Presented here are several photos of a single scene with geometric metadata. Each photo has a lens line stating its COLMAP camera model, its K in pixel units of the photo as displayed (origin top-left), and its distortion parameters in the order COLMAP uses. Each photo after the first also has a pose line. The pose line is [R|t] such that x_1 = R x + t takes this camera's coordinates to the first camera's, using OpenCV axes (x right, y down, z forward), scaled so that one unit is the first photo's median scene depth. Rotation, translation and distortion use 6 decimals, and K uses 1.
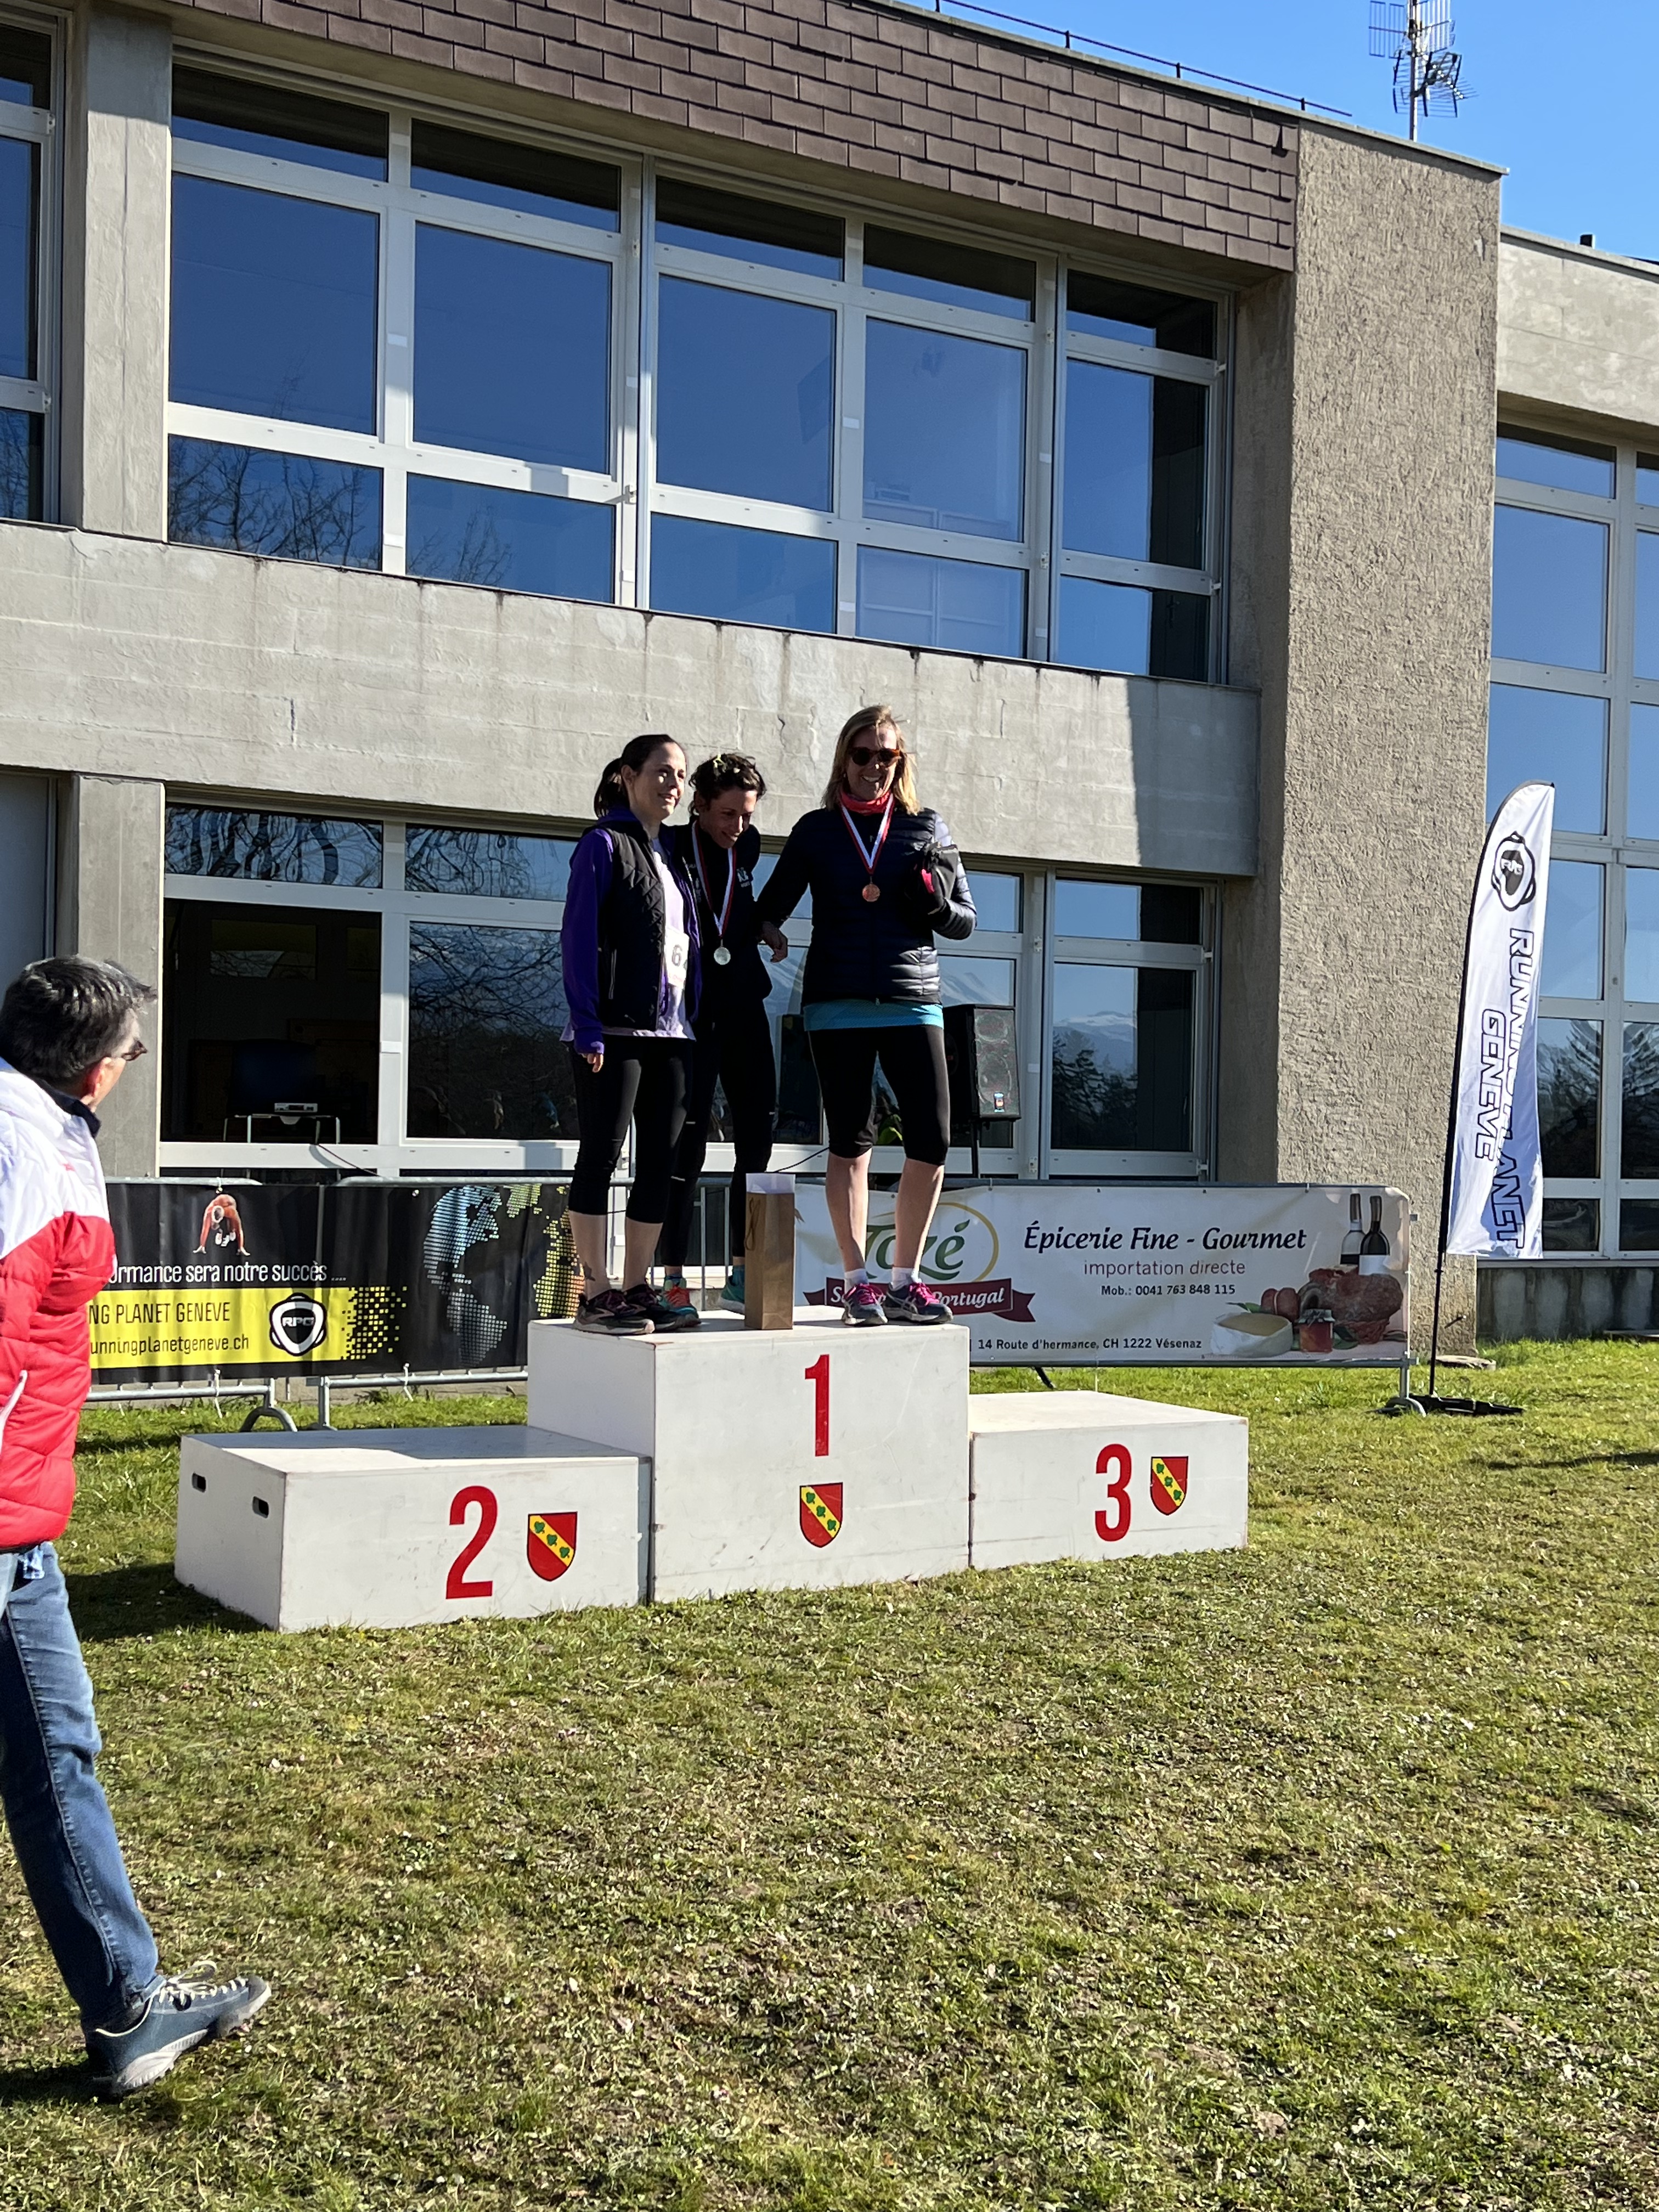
lens RADIAL K [[2654.0, 0, 832.1], [0, 2654.0, 1111.1], [0, 0, 1]] dist [0.059402, 0.000000]
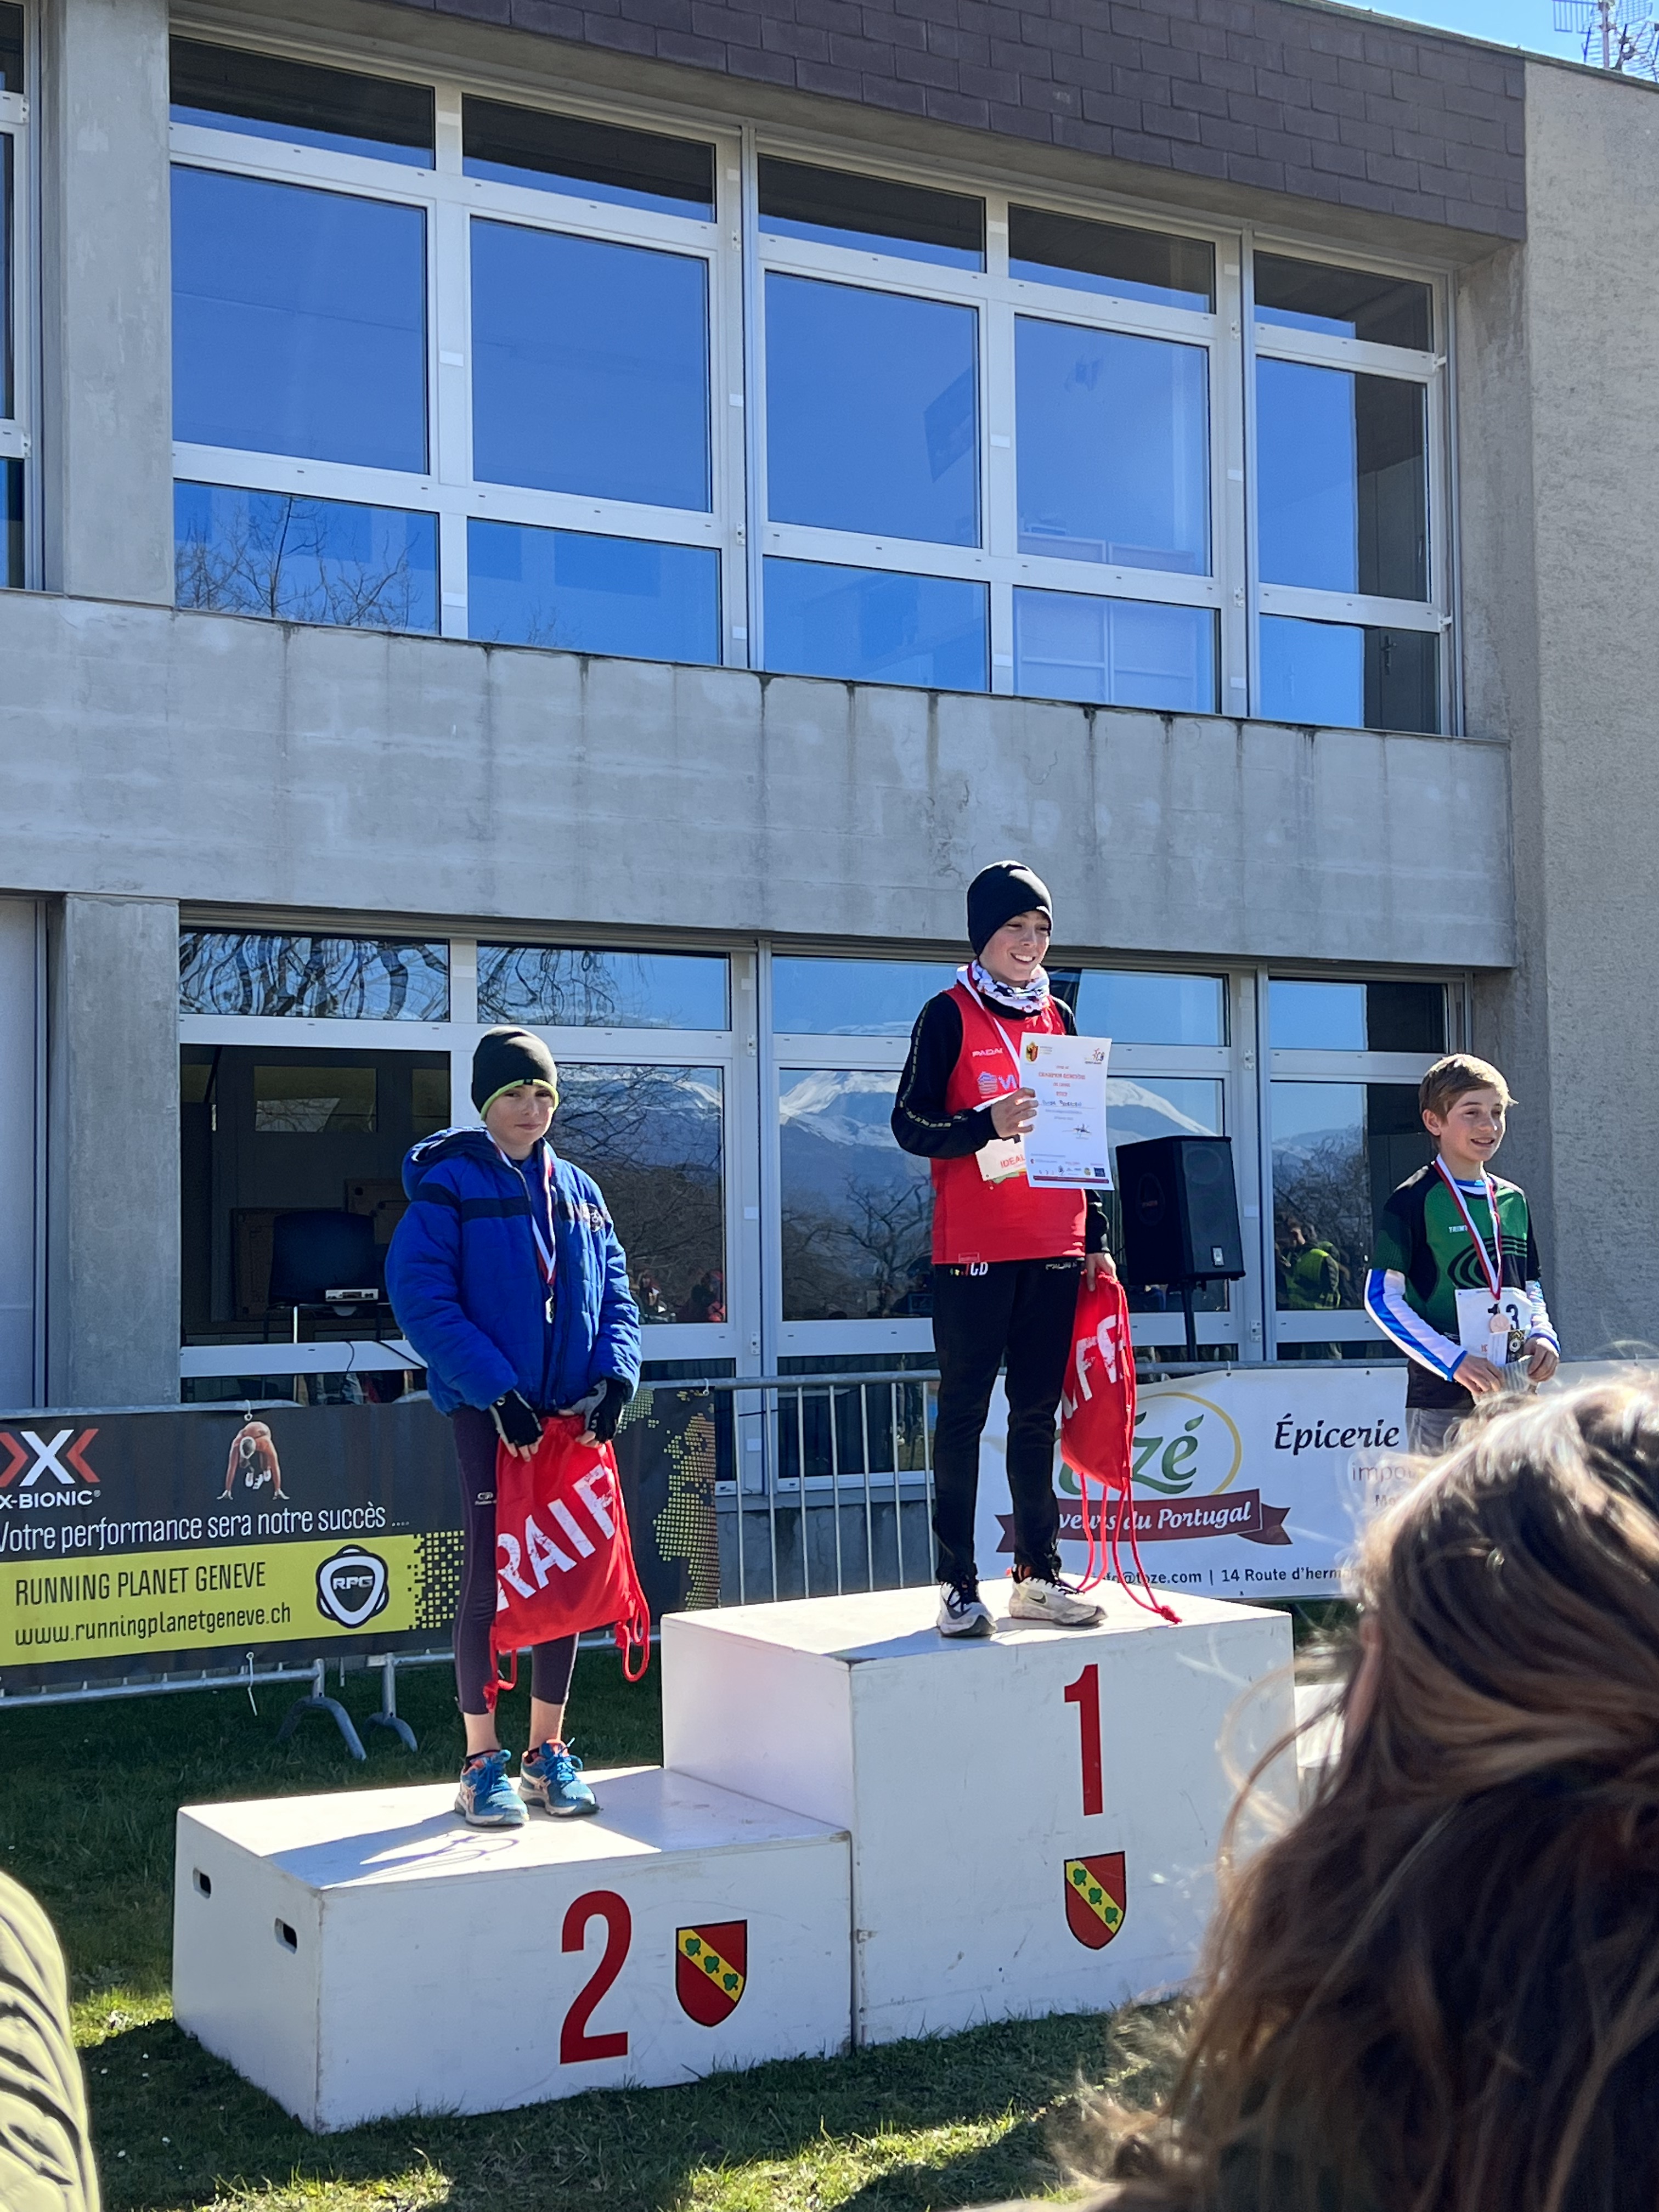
lens RADIAL K [[2821.2, 0, 826.2], [0, 2821.2, 1093.8], [0, 0, 1]] dist [0.050729, 0.000000]
pose [[0.998622, -0.035589, -0.038581, -0.026352], [0.033456, 0.997948, -0.054599, -0.013049], [0.040445, 0.053233, 0.997763, 0.175056]]
